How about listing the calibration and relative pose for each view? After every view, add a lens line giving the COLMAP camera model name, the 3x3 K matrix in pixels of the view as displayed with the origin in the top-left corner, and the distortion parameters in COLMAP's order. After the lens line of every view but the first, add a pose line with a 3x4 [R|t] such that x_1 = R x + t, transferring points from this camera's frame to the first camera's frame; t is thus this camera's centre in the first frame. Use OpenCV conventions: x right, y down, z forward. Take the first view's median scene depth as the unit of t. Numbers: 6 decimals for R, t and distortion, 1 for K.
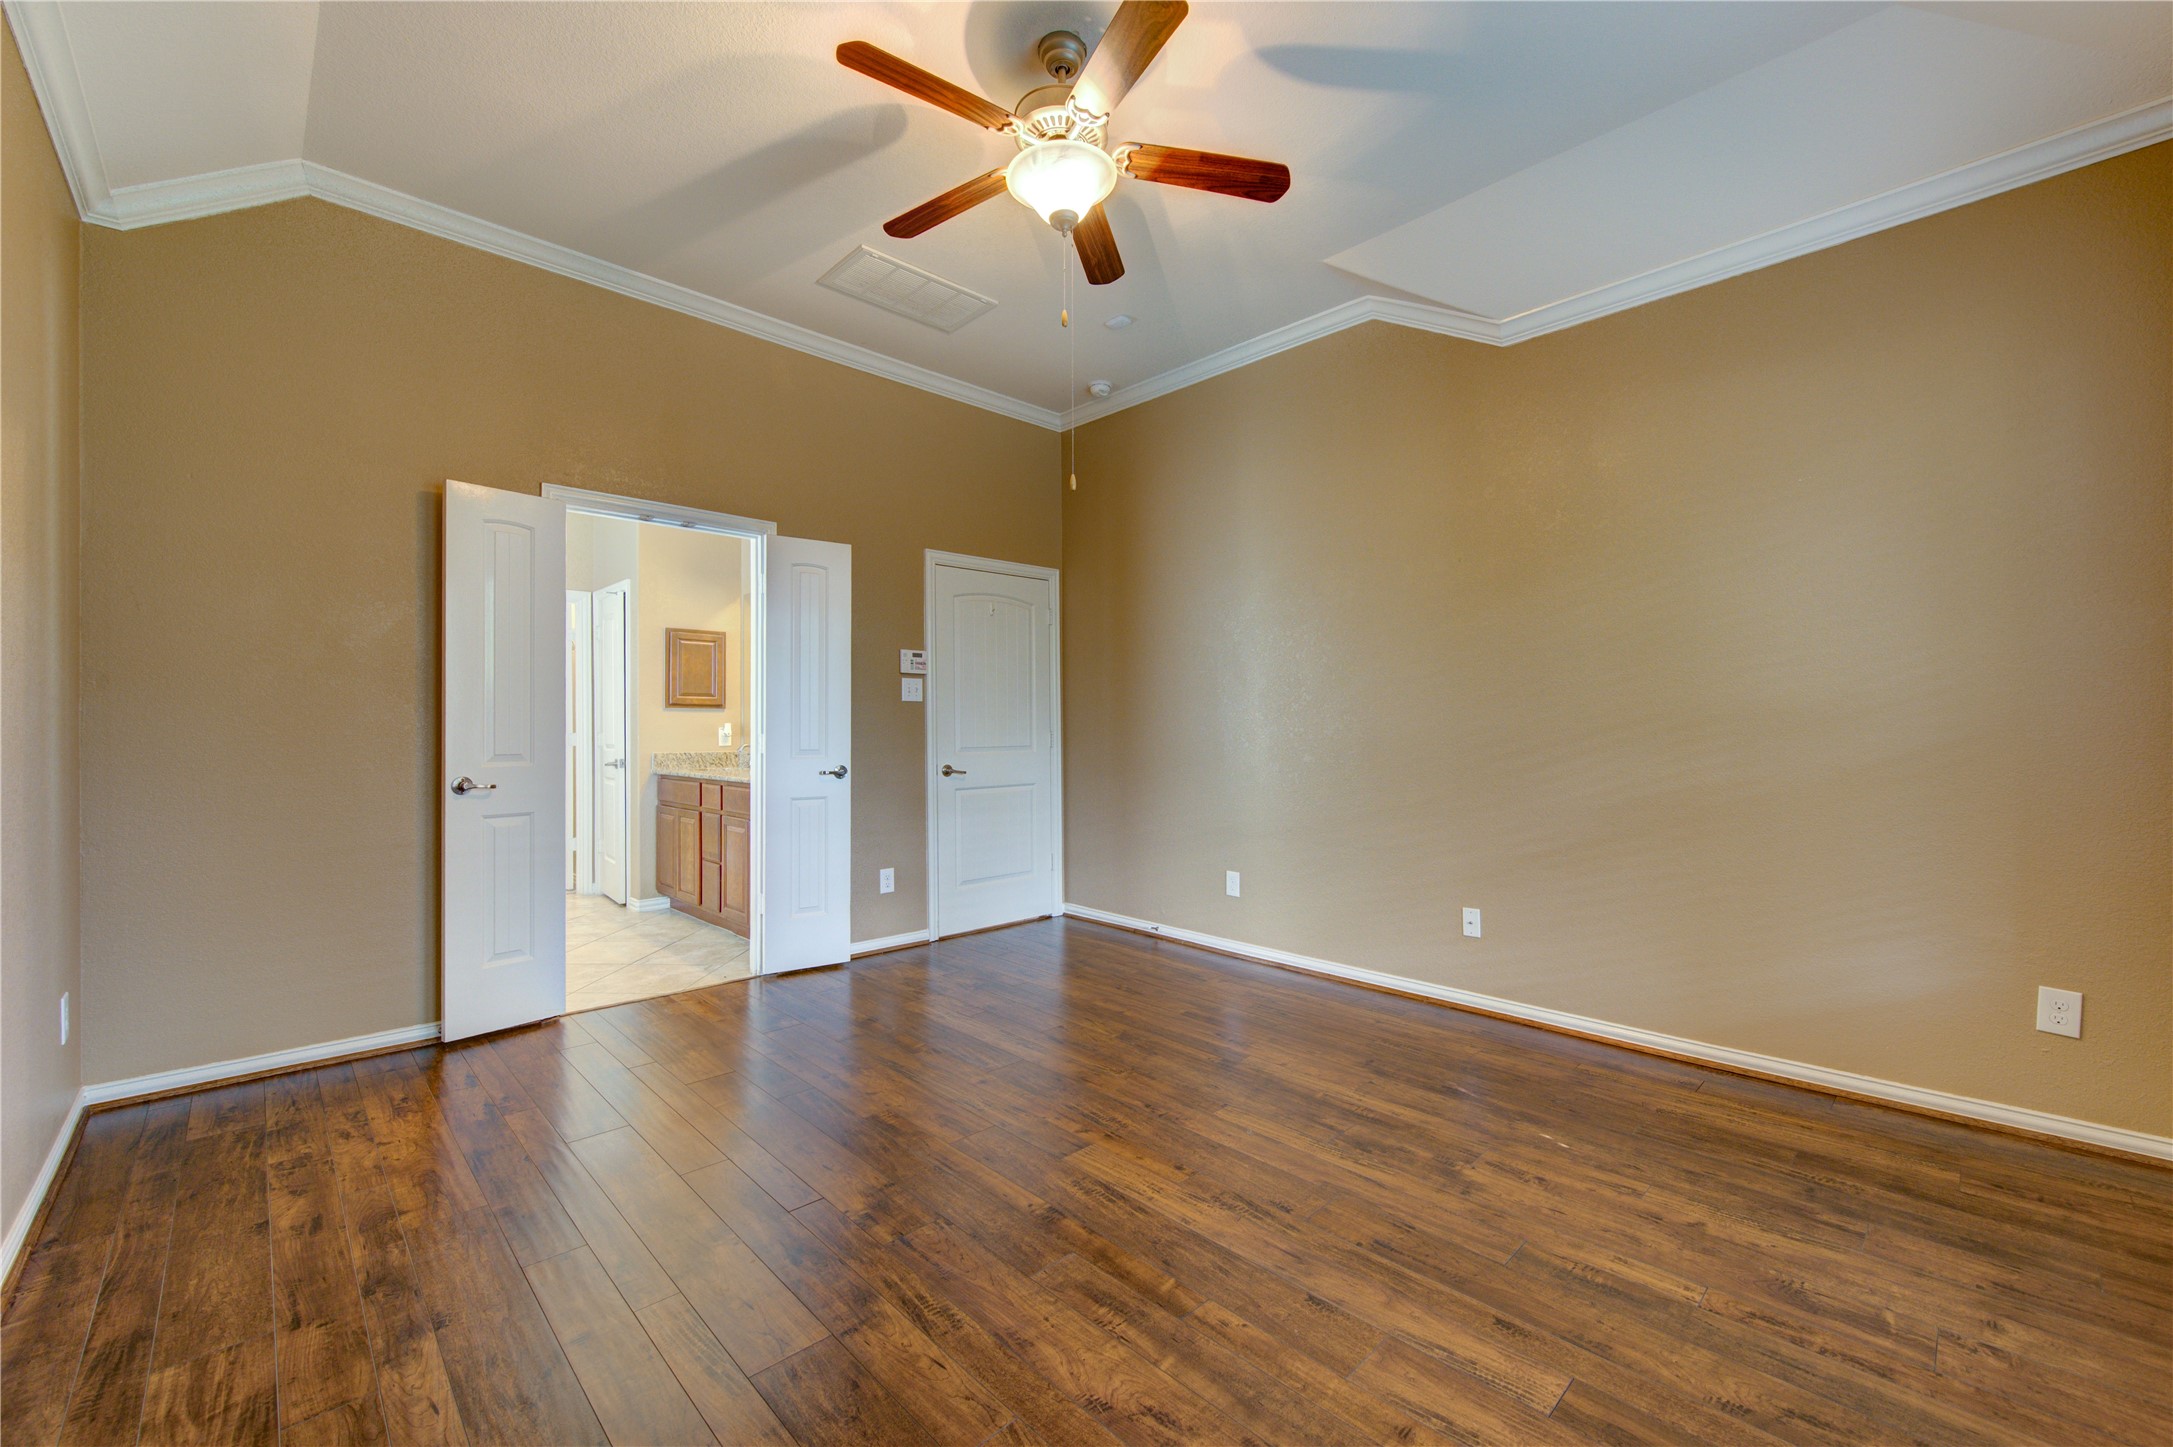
lens RADIAL K [[859.0, 0, 1083.0], [0, 859.0, 730.8], [0, 0, 1]] dist [0.003139, -0.000406]
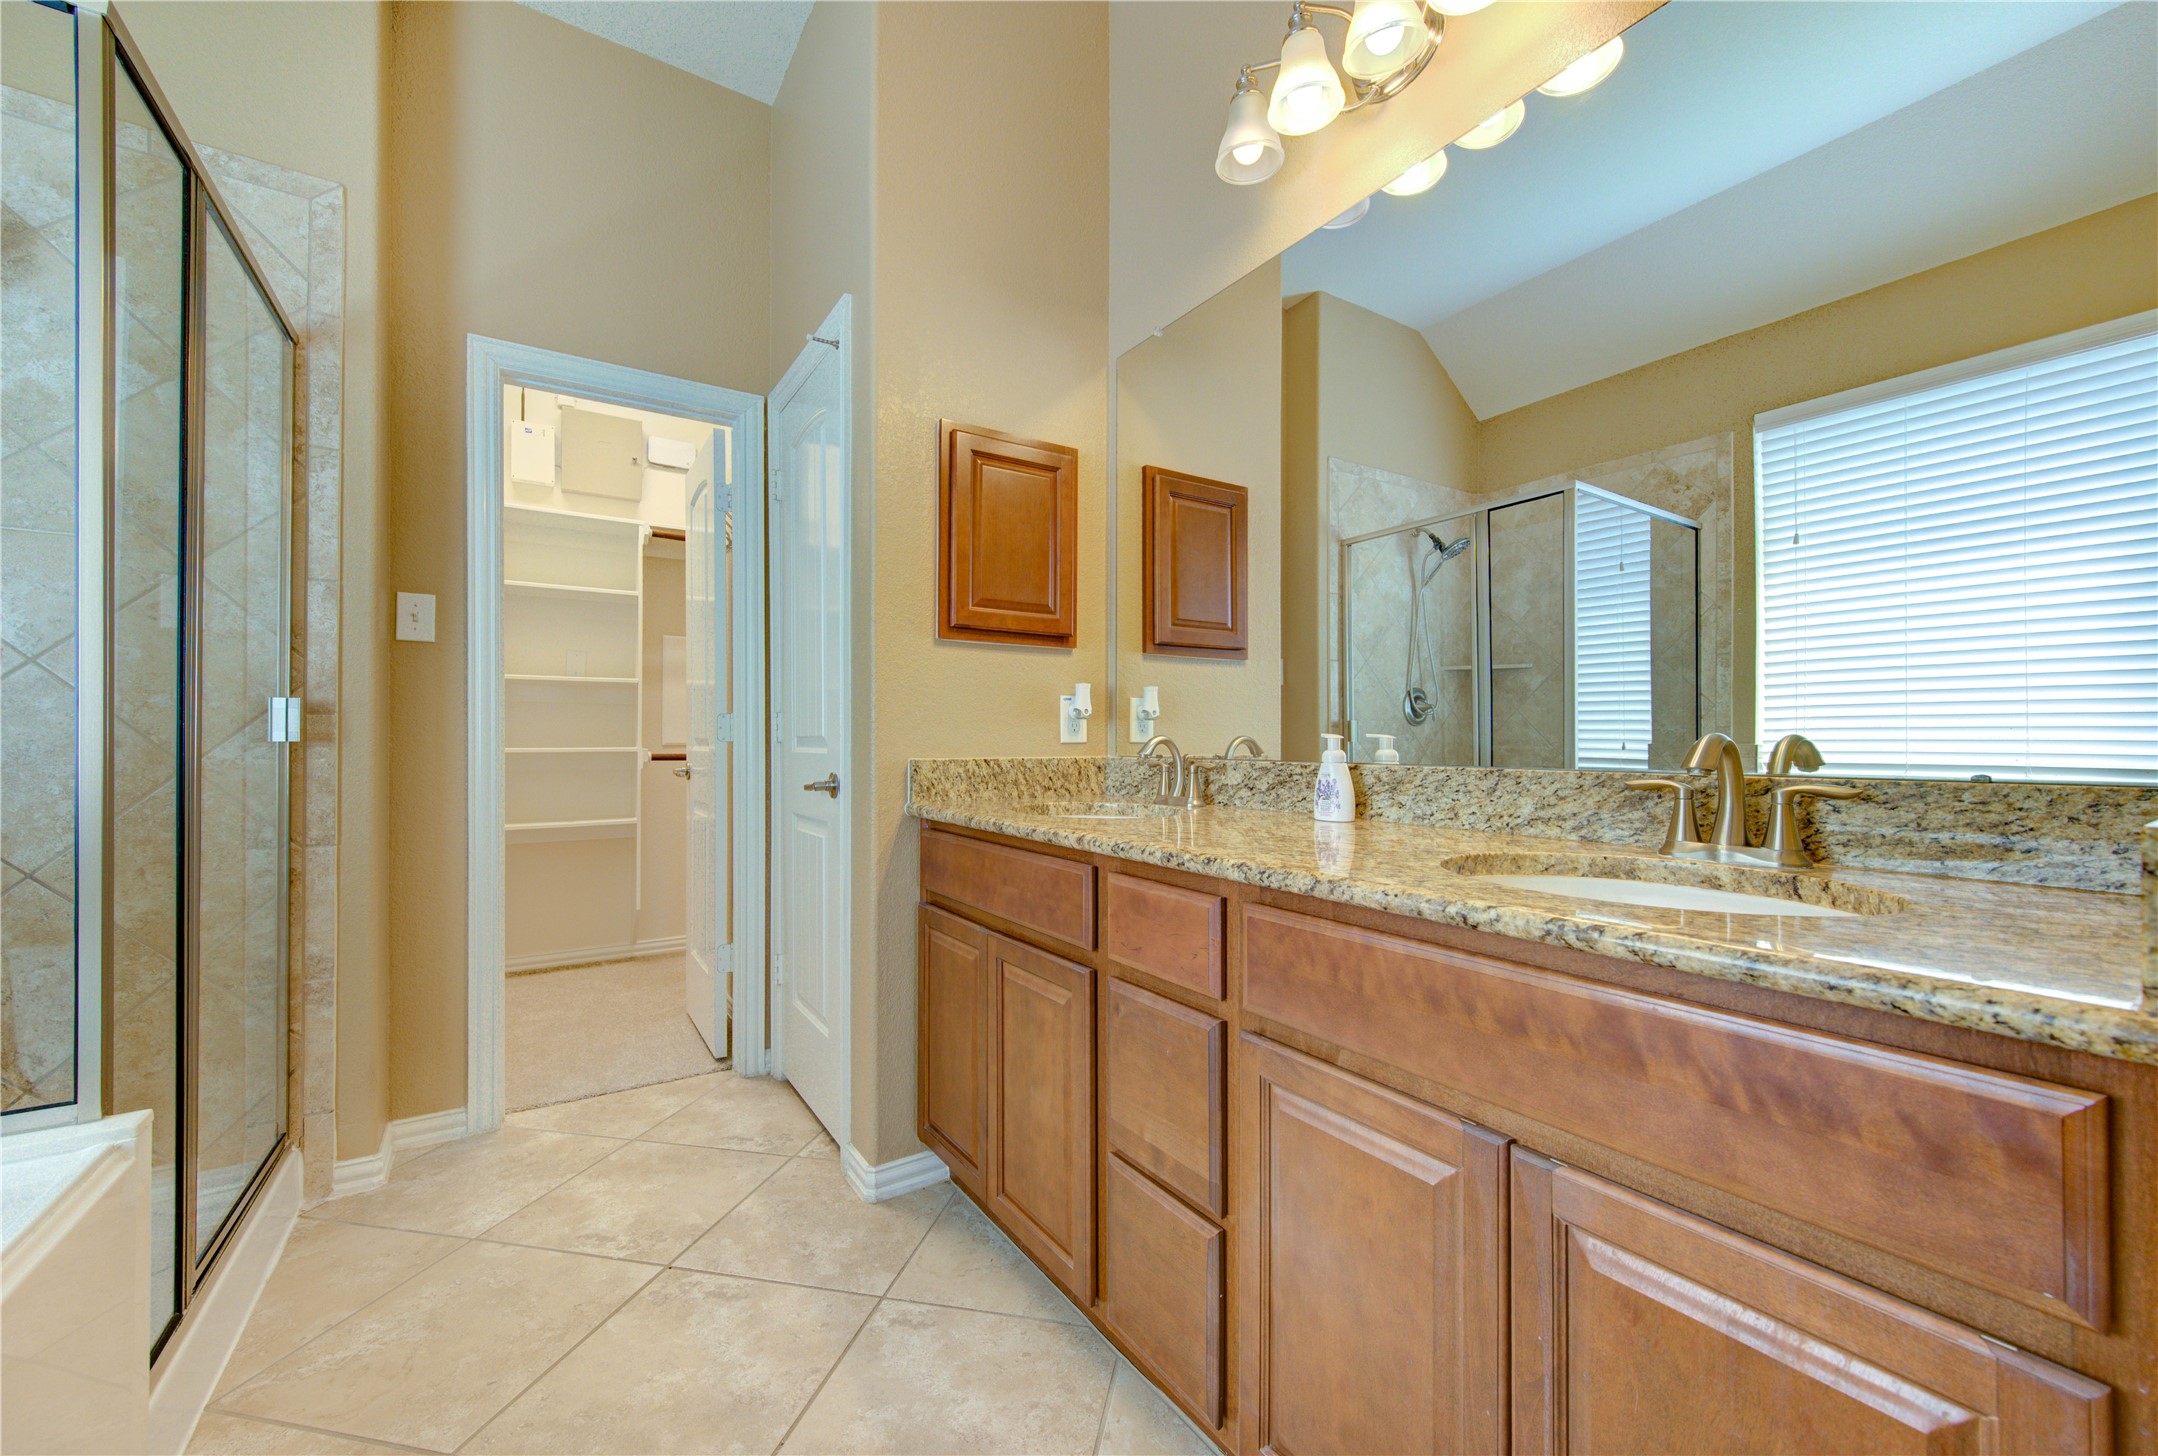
lens RADIAL K [[853.0, 0, 1078.5], [0, 853.0, 731.1], [0, 0, 1]] dist [0.003139, -0.000406]
pose [[0.978337, 0.000011, -0.207019, -0.352385], [-0.001264, 0.999982, -0.005921, 0.015189], [0.207015, 0.006055, 0.978319, 0.655796]]
